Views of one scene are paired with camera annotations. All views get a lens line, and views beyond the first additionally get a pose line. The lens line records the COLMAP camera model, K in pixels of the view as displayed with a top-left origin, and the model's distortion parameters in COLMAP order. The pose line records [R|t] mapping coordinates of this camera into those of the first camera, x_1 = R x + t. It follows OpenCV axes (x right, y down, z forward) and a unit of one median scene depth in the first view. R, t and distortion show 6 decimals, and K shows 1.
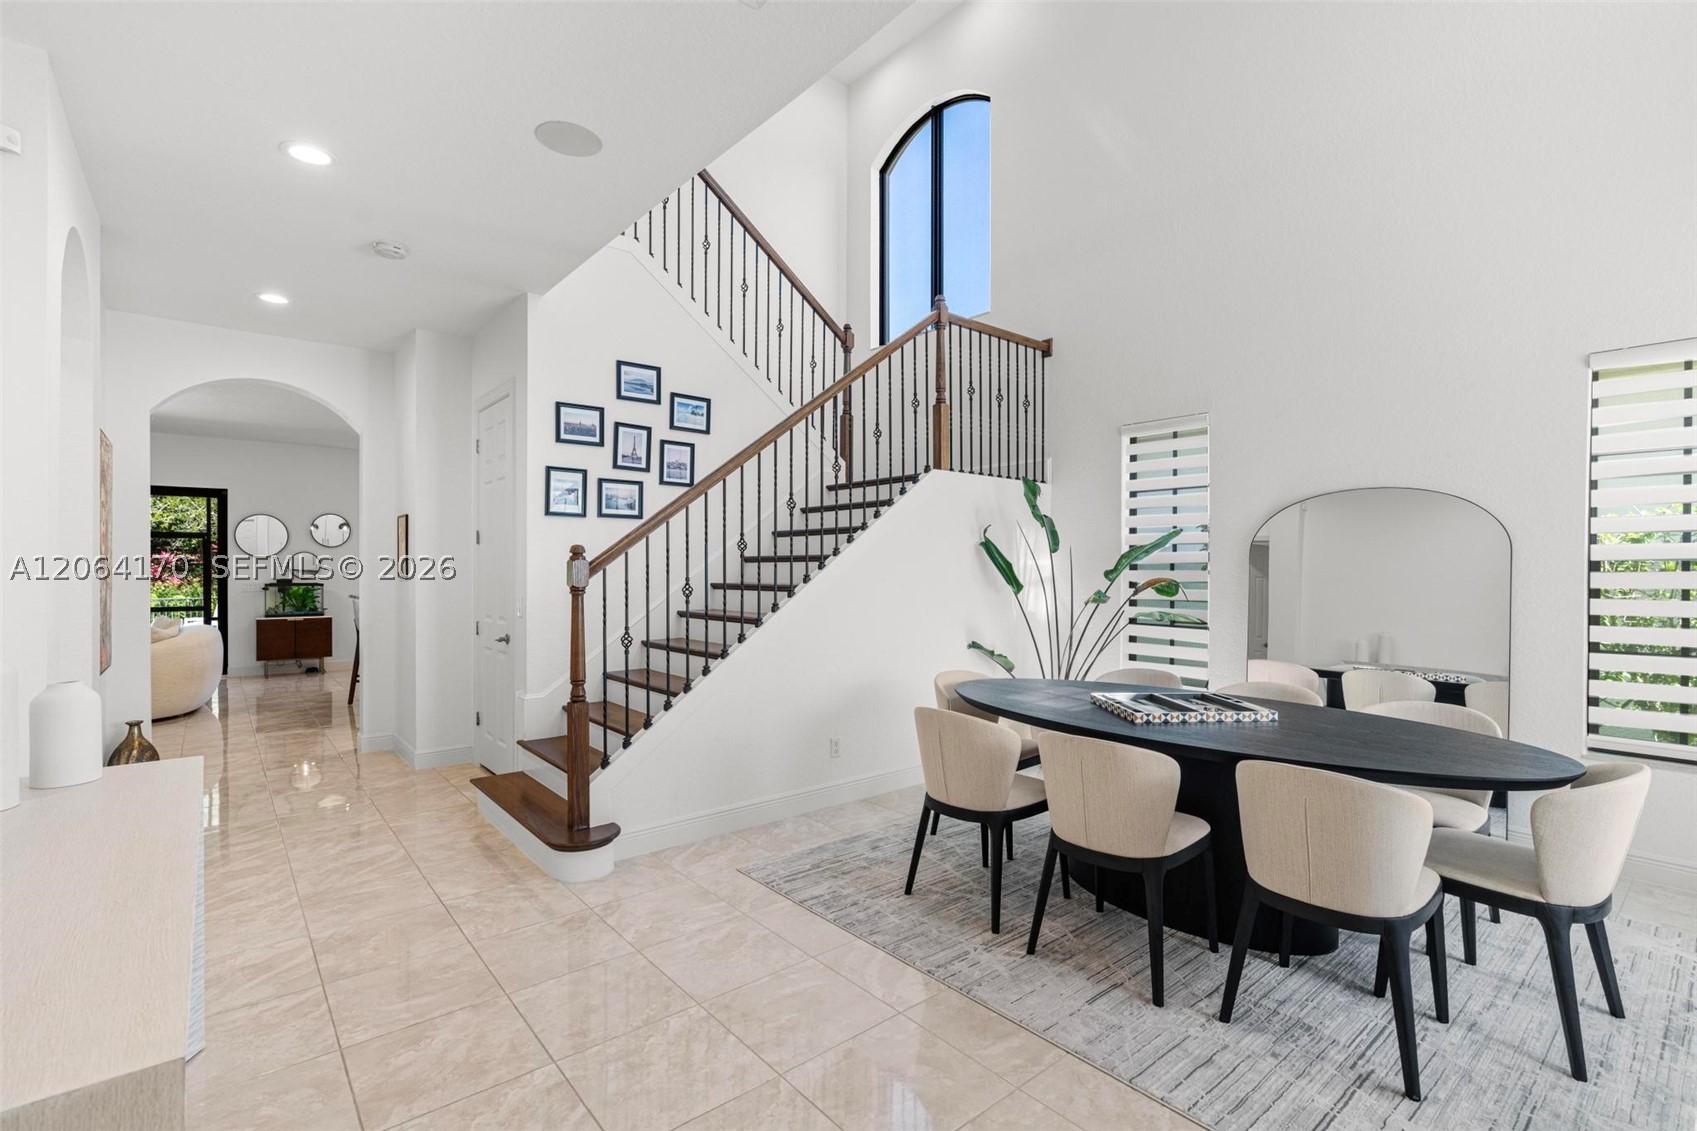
lens RADIAL K [[772.5, 0, 844.7], [0, 772.5, 558.3], [0, 0, 1]] dist [-0.005439, 0.000432]
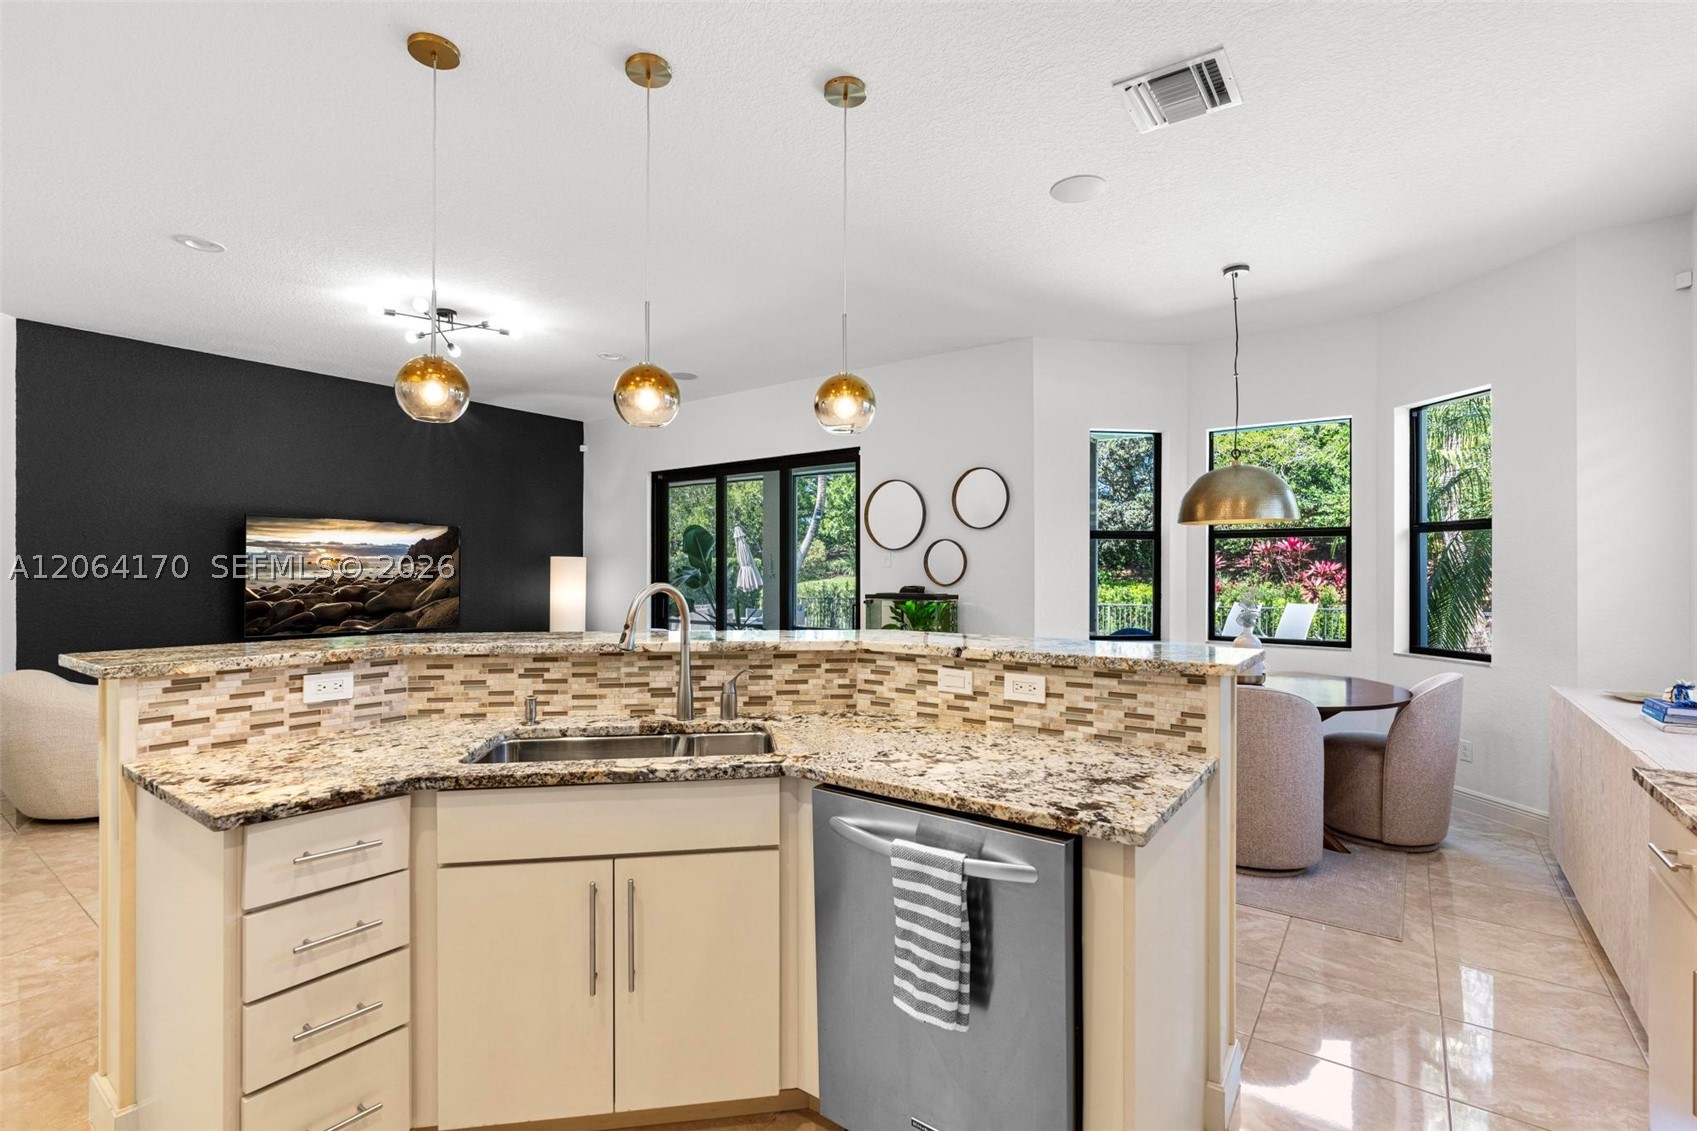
lens RADIAL K [[772.5, 0, 854.5], [0, 772.5, 568.4], [0, 0, 1]] dist [-0.005439, 0.000432]
pose [[0.267895, 0.000077, -0.963448, -0.174009], [0.008381, 0.999962, 0.002411, 0.011227], [0.963412, -0.008721, 0.267885, 0.811147]]
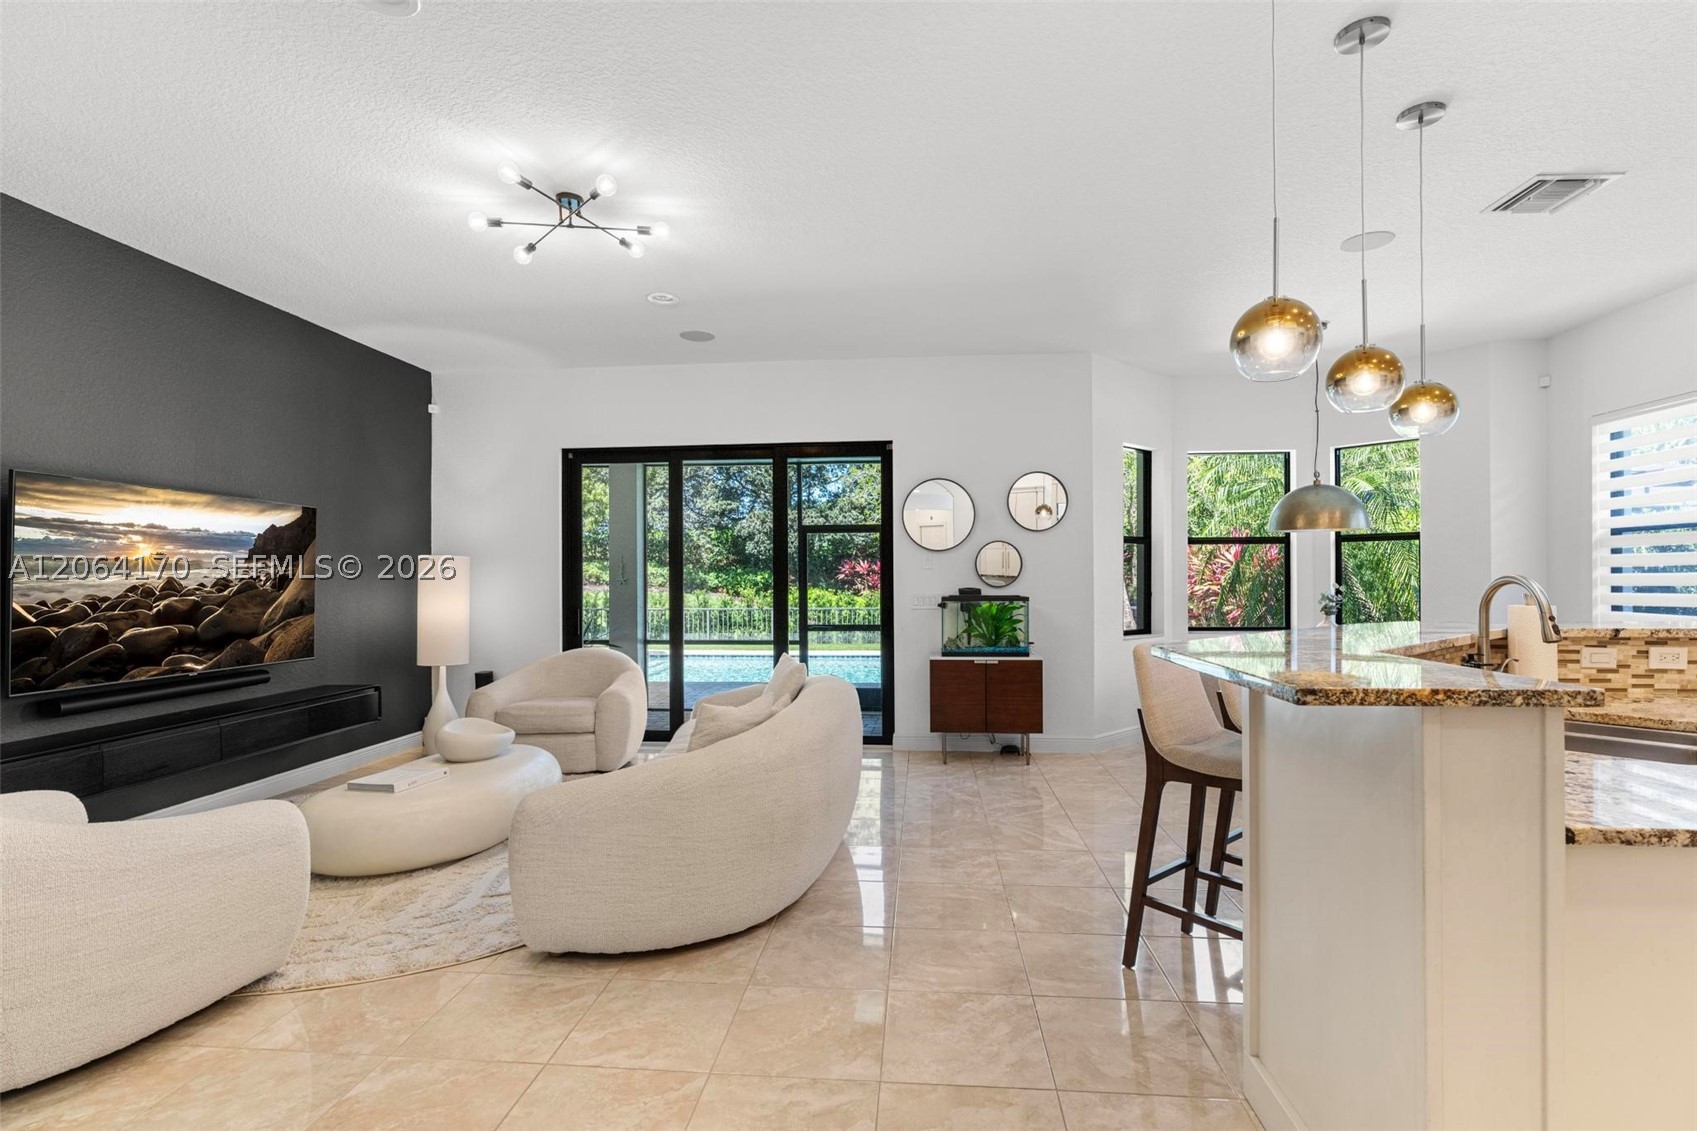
lens RADIAL K [[772.5, 0, 875.6], [0, 772.5, 584.1], [0, 0, 1]] dist [-0.005439, 0.000432]
pose [[0.727556, 0.005876, -0.686023, -0.385270], [0.008457, 0.999811, 0.017532, 0.012938], [0.685996, -0.018558, 0.727368, 0.535555]]
